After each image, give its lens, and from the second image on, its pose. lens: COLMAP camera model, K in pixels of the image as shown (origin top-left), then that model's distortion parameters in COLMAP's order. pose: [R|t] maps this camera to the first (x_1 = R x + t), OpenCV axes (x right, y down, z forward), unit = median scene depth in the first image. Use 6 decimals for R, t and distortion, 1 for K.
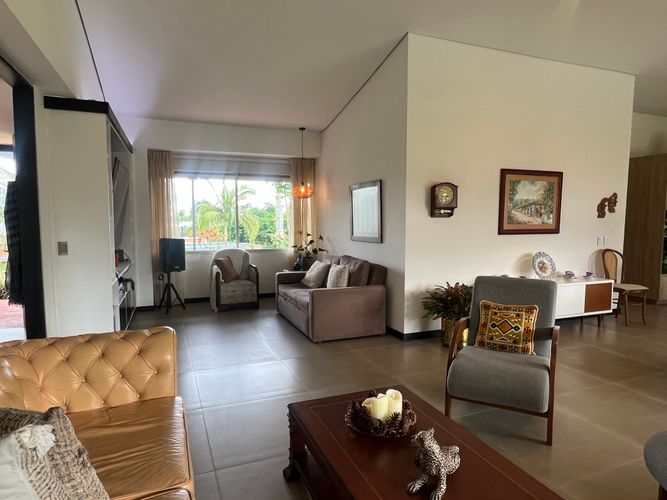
lens RADIAL K [[416.4, 0, 333.5], [0, 416.4, 250.0], [0, 0, 1]] dist [0.001445, 0.000222]
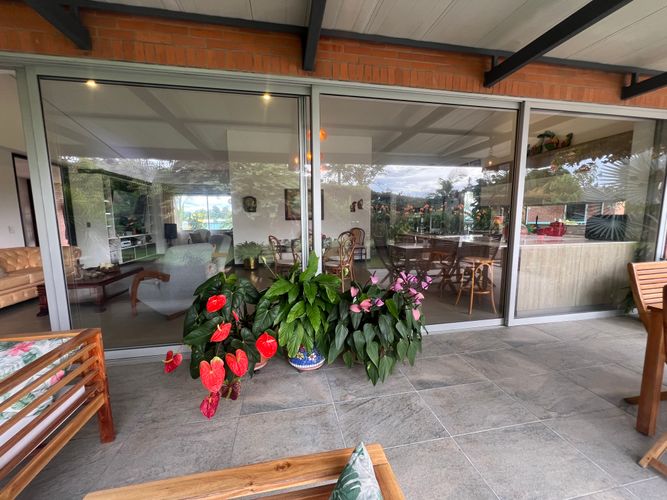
lens RADIAL K [[268.0, 0, 333.5], [0, 268.0, 250.0], [0, 0, 1]] dist [-0.000696, -0.000104]
pose [[0.983248, 0.014812, -0.181672, 0.869185], [-0.006424, 0.998890, 0.046671, 0.048183], [0.182162, -0.044722, 0.982251, -0.295988]]
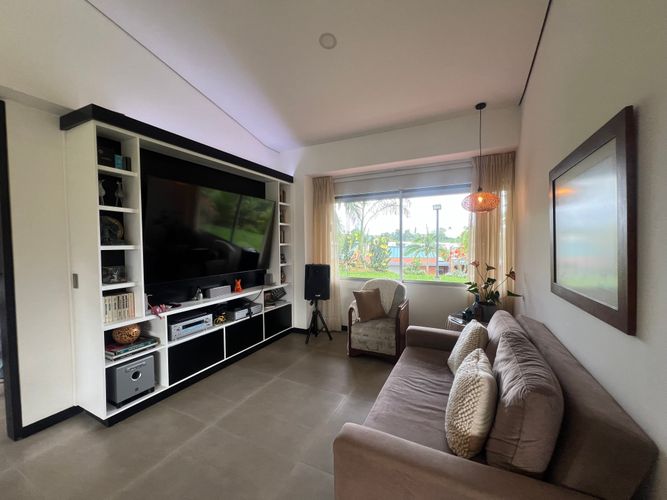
lens RADIAL K [[269.7, 0, 333.5], [0, 269.7, 250.0], [0, 0, 1]] dist [0.000021, -0.000010]
pose [[0.673486, 0.015912, -0.739029, 0.114078], [-0.047156, 0.998657, -0.021472, -0.058959], [0.737694, 0.049311, 0.673331, 0.725201]]
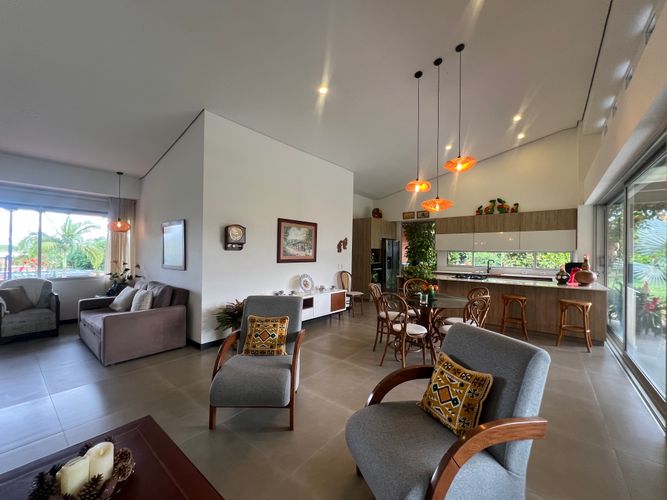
lens RADIAL K [[268.0, 0, 333.5], [0, 268.0, 250.0], [0, 0, 1]] dist [-0.000696, -0.000104]
pose [[0.871822, 0.017357, 0.489514, 0.108811], [0.022598, 0.996883, -0.075594, -0.007001], [-0.489300, 0.076966, 0.868712, 0.090983]]
